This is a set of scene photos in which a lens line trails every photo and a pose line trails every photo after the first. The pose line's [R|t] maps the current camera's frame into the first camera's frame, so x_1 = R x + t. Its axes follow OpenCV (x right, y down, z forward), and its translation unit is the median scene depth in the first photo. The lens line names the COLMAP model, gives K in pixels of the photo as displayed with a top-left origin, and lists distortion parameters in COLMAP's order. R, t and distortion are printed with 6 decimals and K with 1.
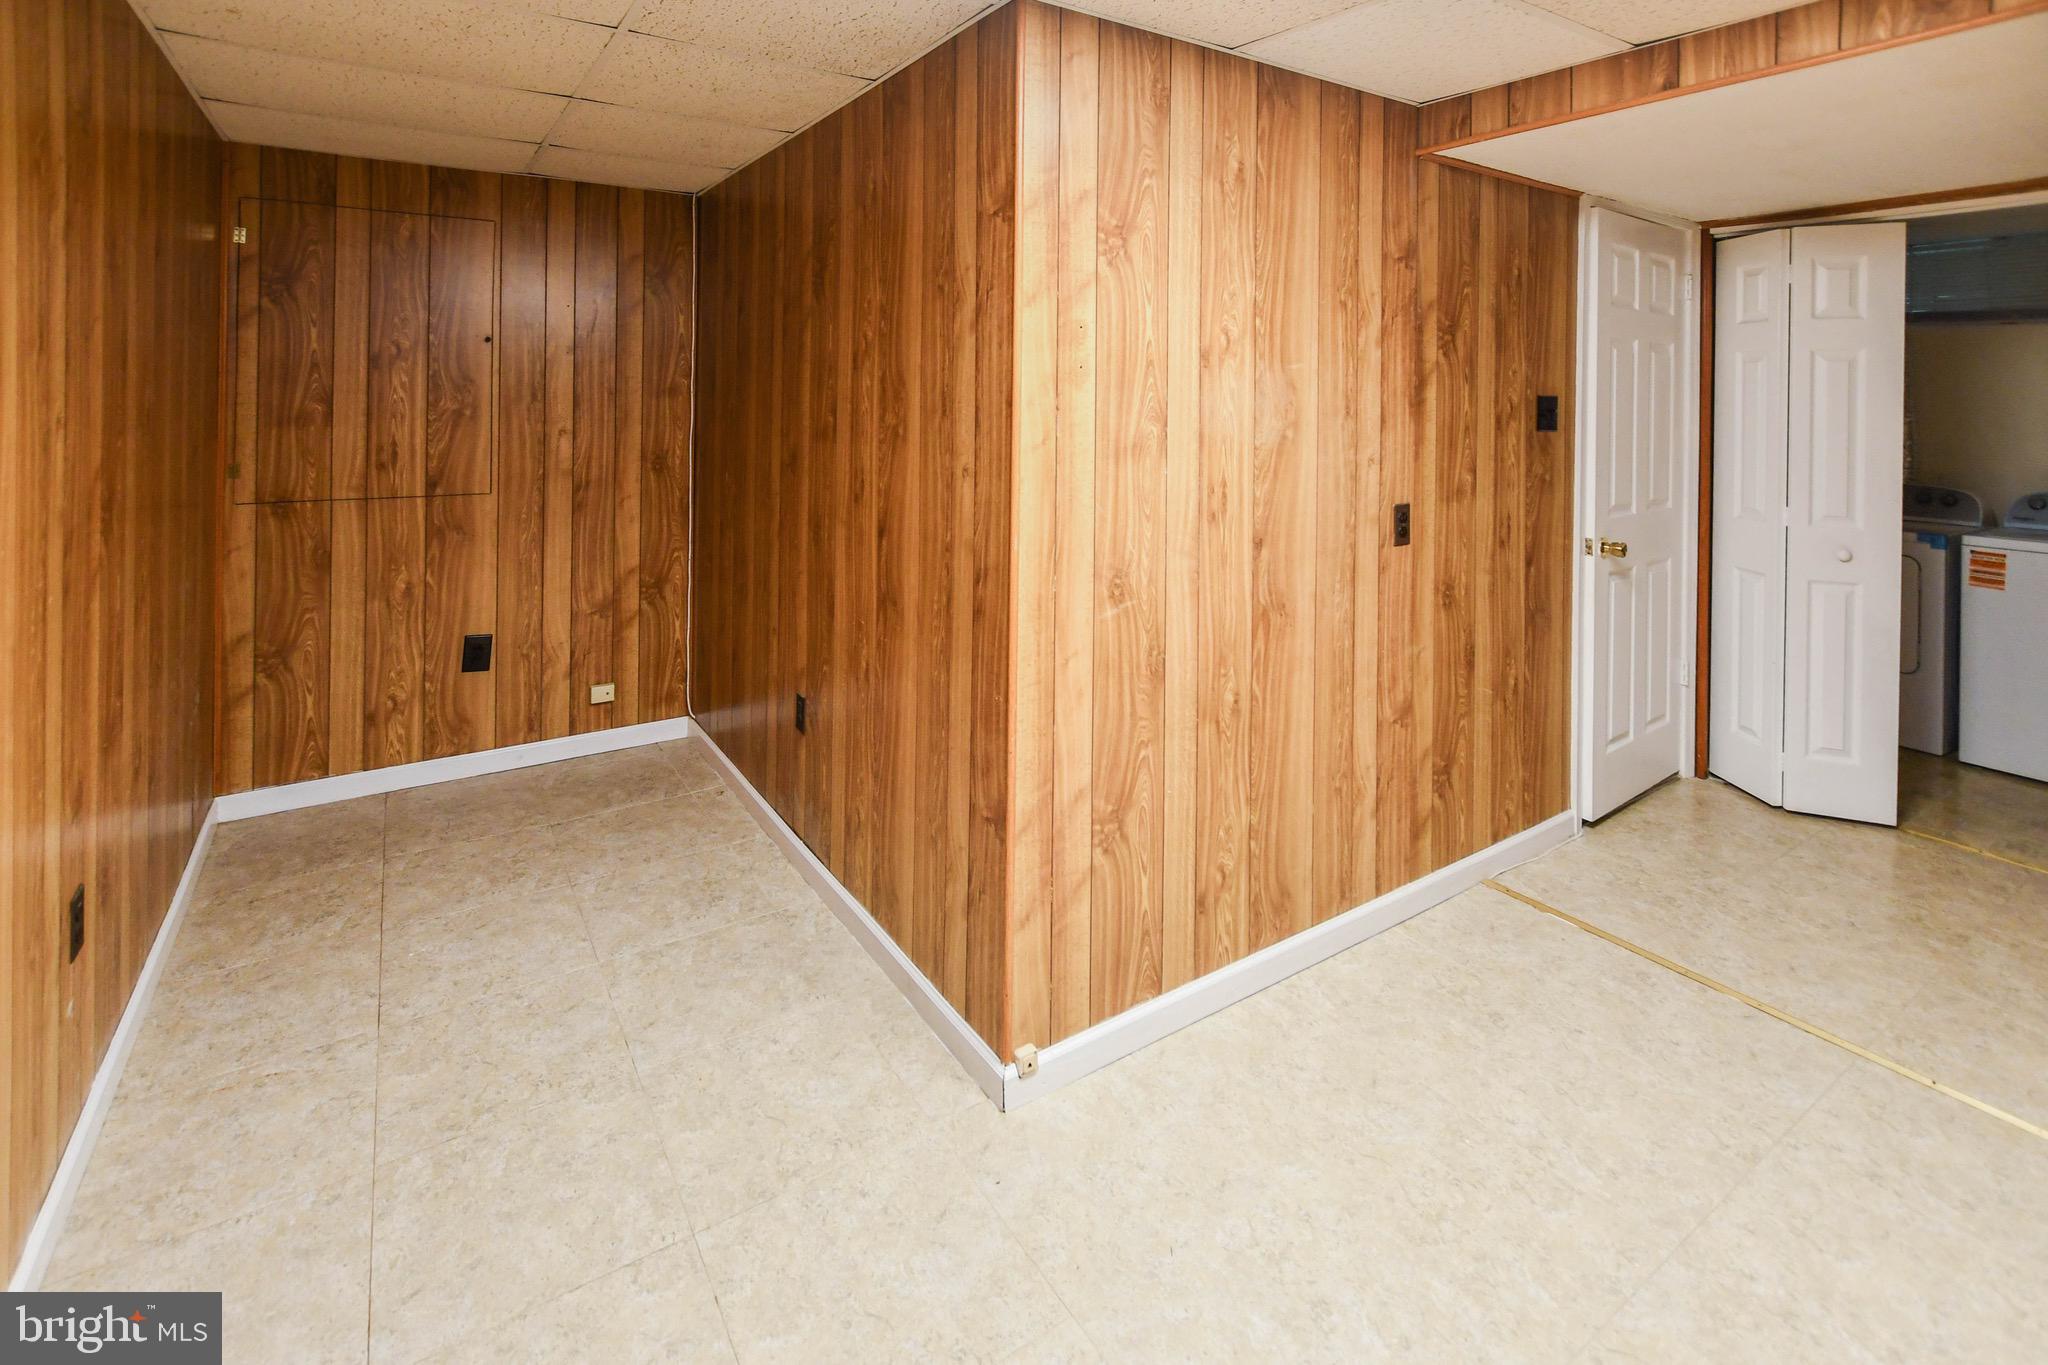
lens RADIAL K [[947.7, 0, 1028.8], [0, 947.7, 388.4], [0, 0, 1]] dist [0.000500, 0.000256]
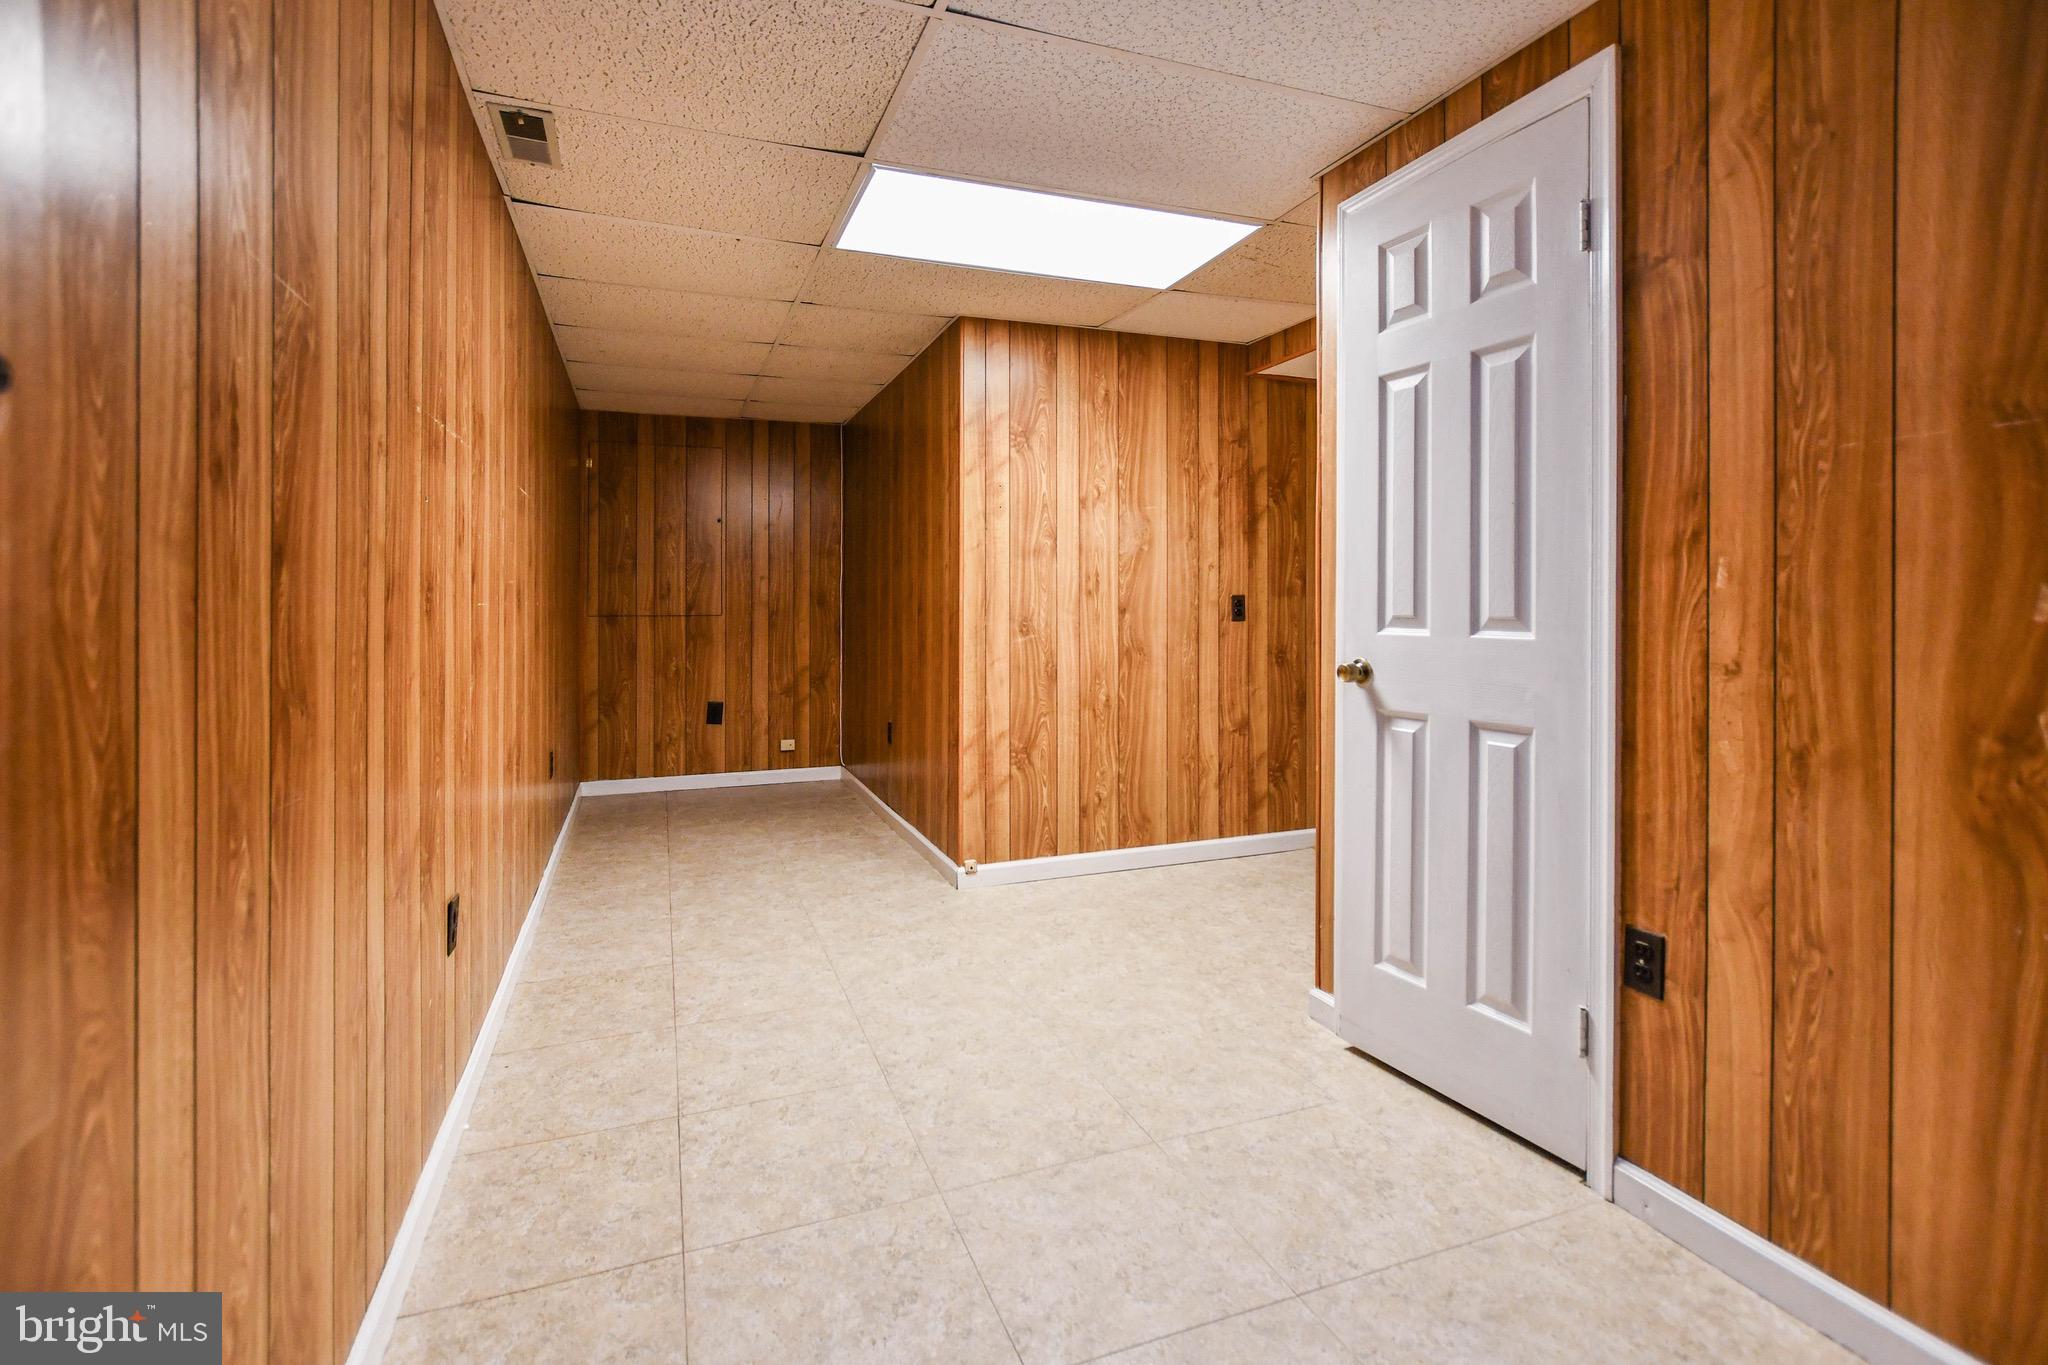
lens RADIAL K [[959.6, 0, 1022.6], [0, 959.6, 577.3], [0, 0, 1]] dist [0.000391, 0.000161]
pose [[0.974888, -0.020869, -0.221714, 0.420980], [0.015400, 0.999534, -0.026364, 0.136259], [0.222161, 0.022288, 0.974755, -0.685226]]
